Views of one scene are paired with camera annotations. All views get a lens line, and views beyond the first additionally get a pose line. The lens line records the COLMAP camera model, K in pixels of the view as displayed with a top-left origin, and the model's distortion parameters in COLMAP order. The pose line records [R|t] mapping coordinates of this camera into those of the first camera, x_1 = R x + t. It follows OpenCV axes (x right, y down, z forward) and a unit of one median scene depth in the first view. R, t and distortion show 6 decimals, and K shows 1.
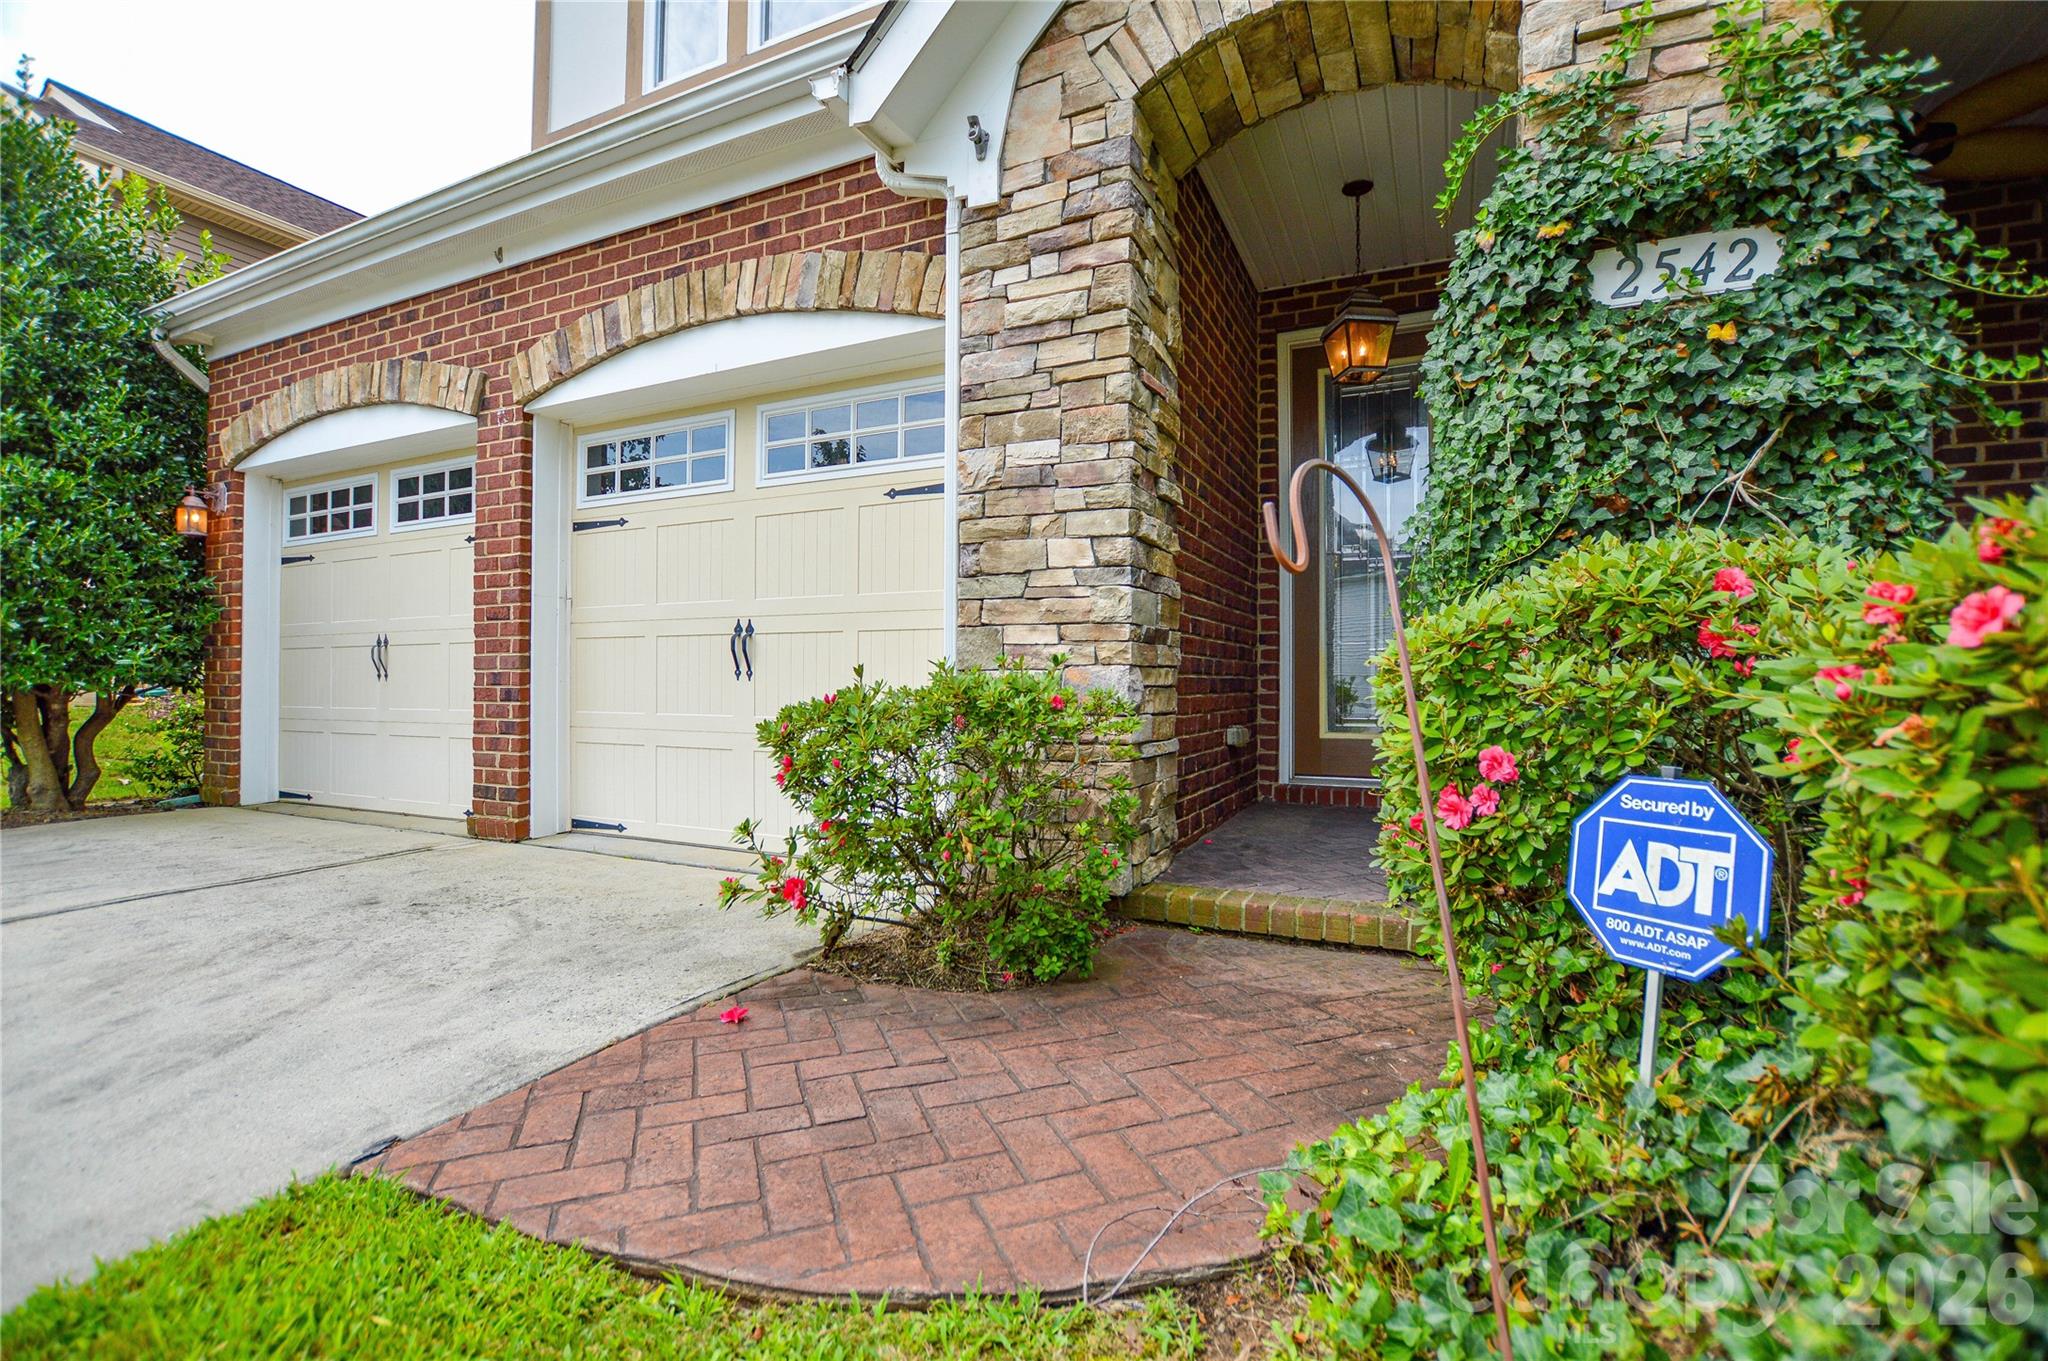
lens RADIAL K [[917.2, 0, 1024.0], [0, 917.2, 680.5], [0, 0, 1]] dist [-0.022973, 0.000002]
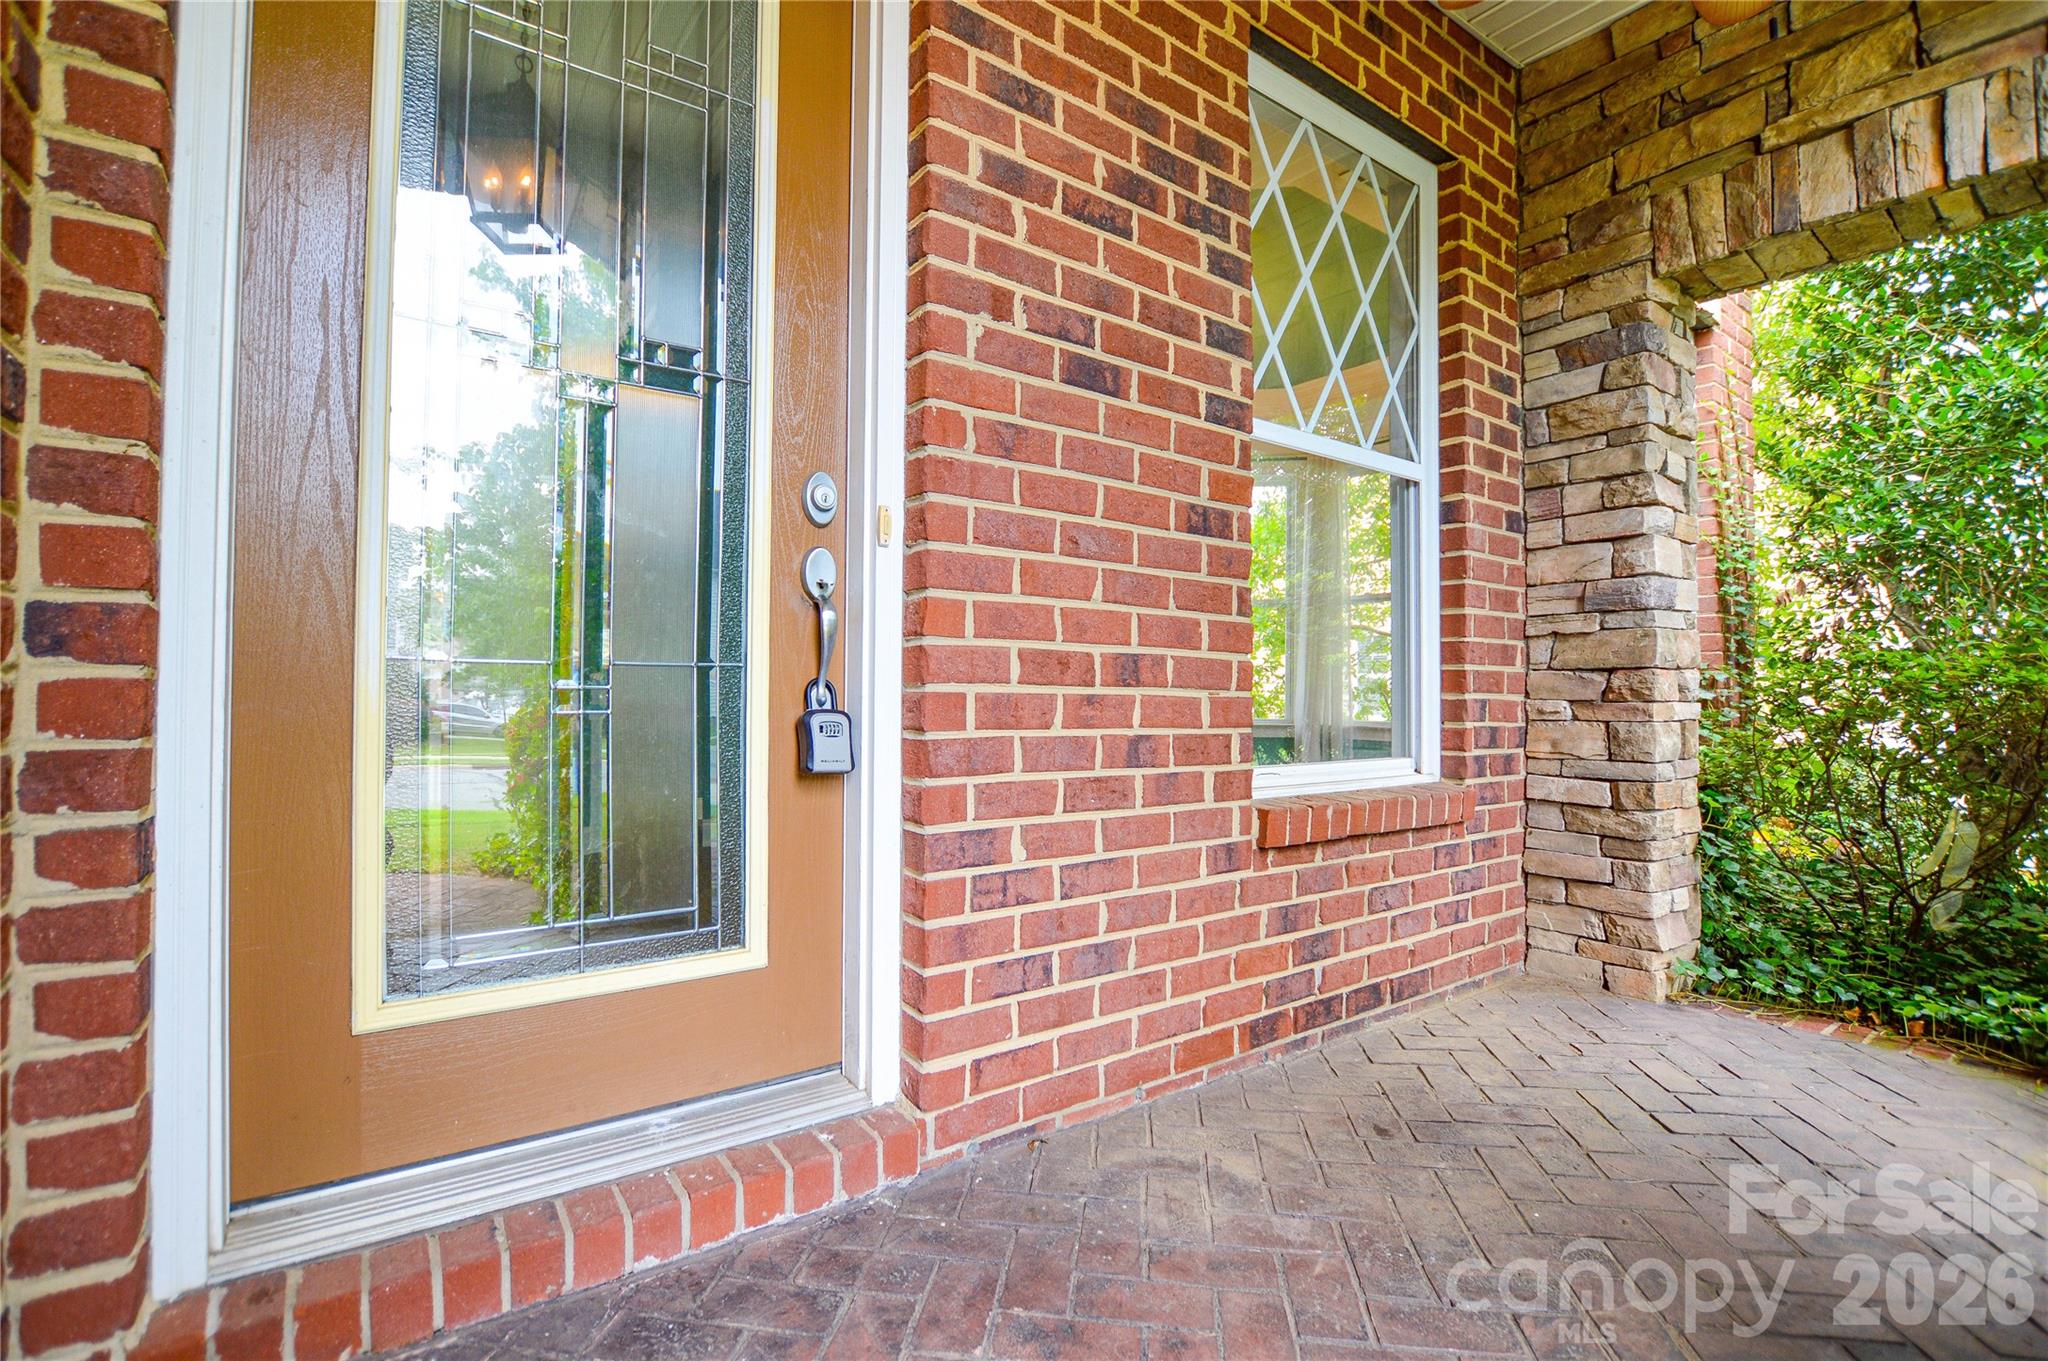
lens RADIAL K [[917.2, 0, 1024.0], [0, 917.2, 680.5], [0, 0, 1]] dist [-0.022973, 0.000002]
pose [[0.475481, 0.017840, 0.879545, 0.131323], [-0.004020, 0.999828, -0.018106, -0.021685], [-0.879717, 0.005073, 0.475471, 0.496473]]
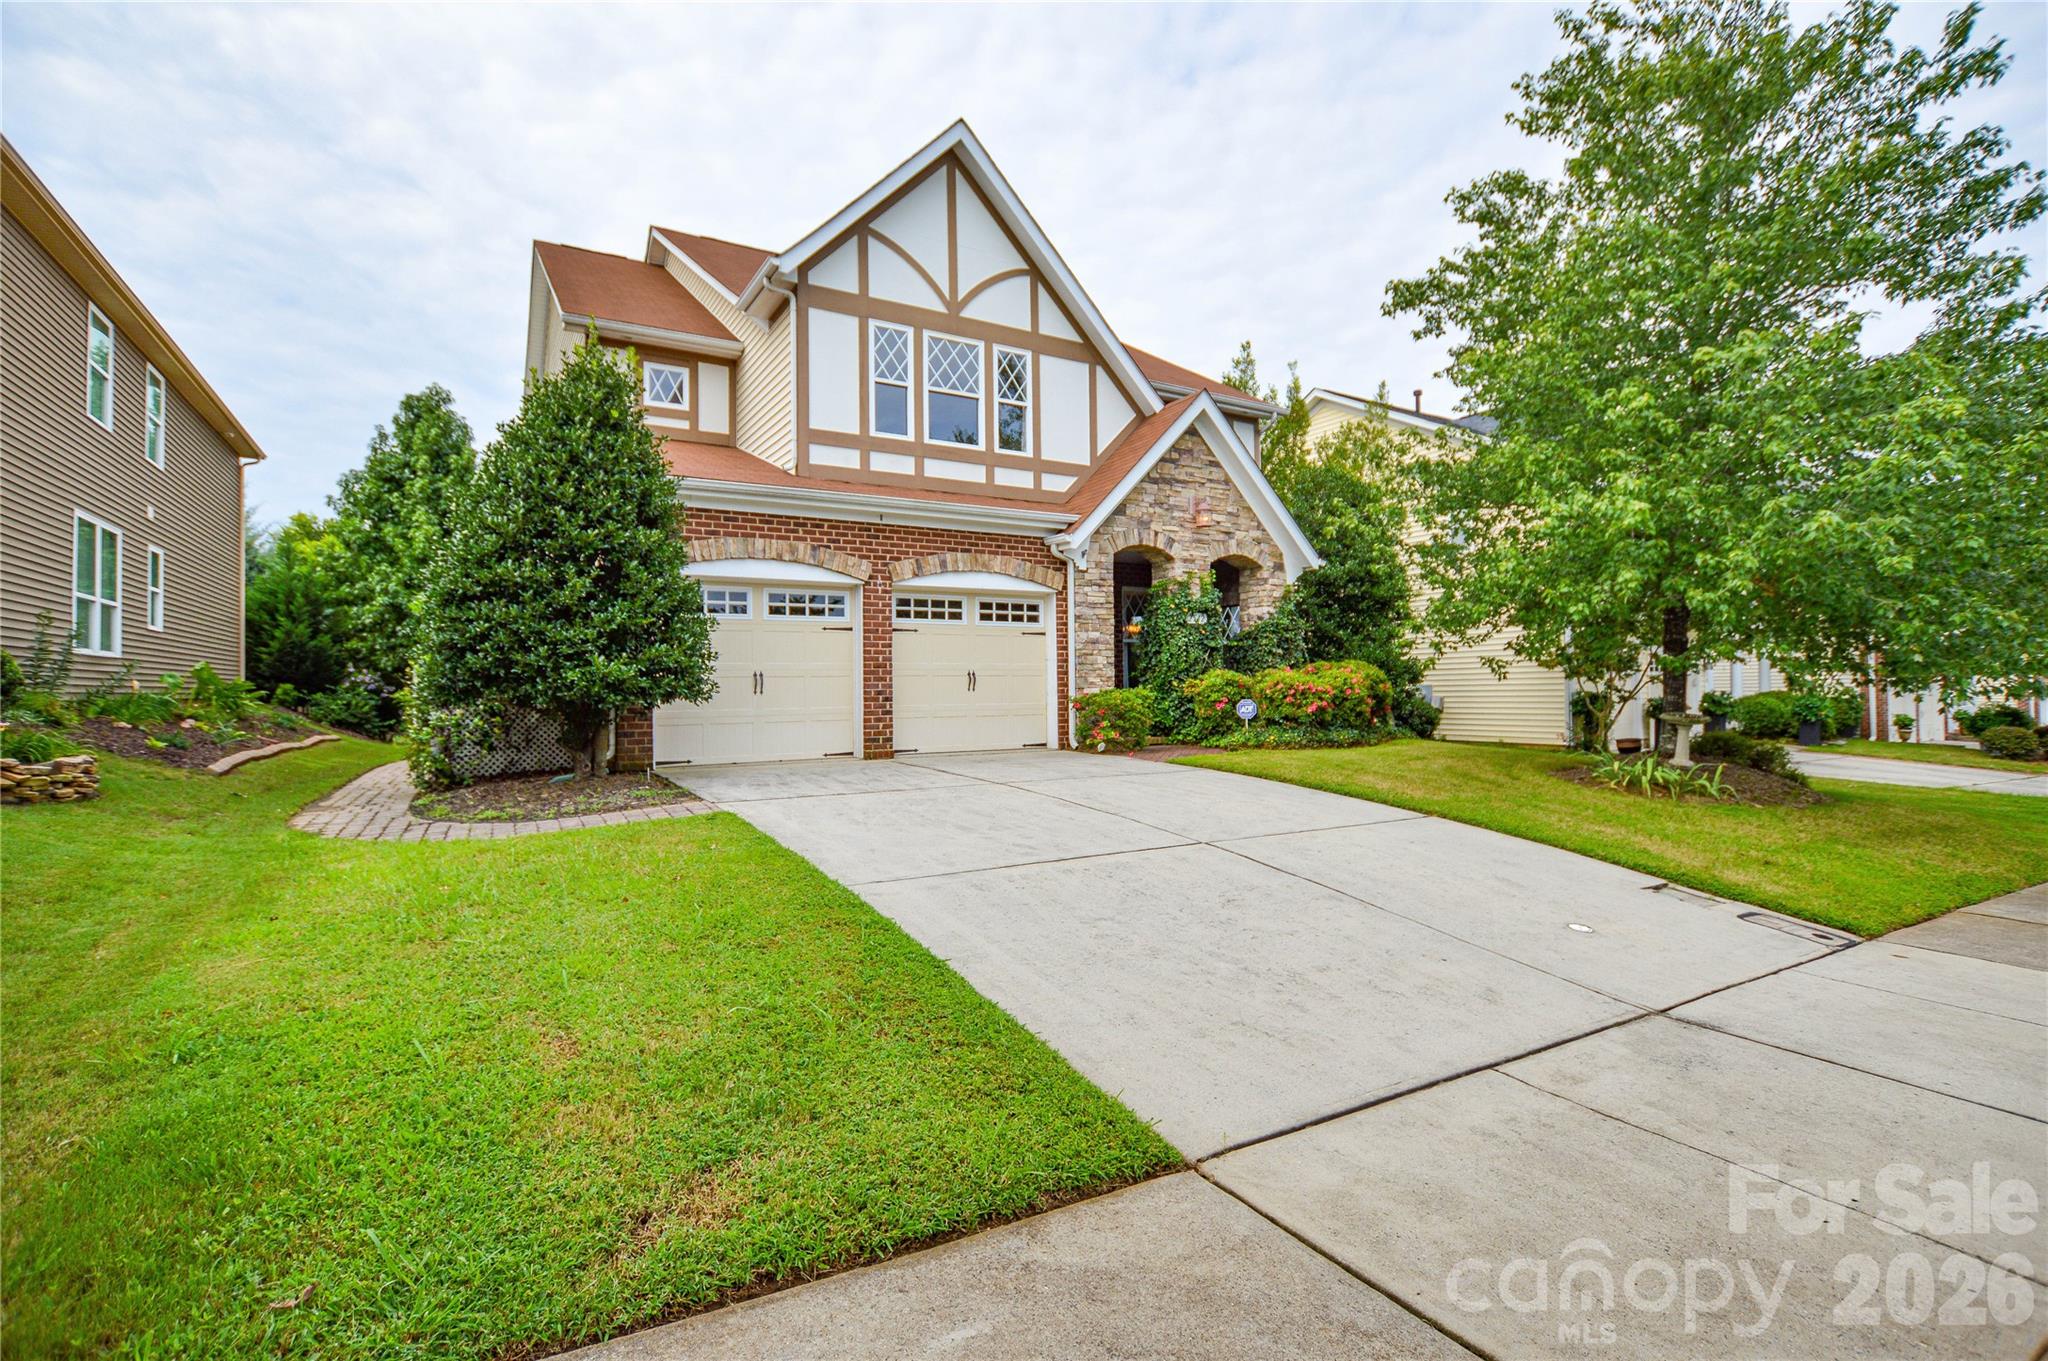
lens RADIAL K [[917.2, 0, 1024.0], [0, 917.2, 680.5], [0, 0, 1]] dist [-0.022973, 0.000002]
pose [[0.553681, -0.000711, 0.832729, -3.516016], [0.007334, 0.999965, -0.004022, -0.031471], [-0.832697, 0.008334, 0.553666, -0.982418]]
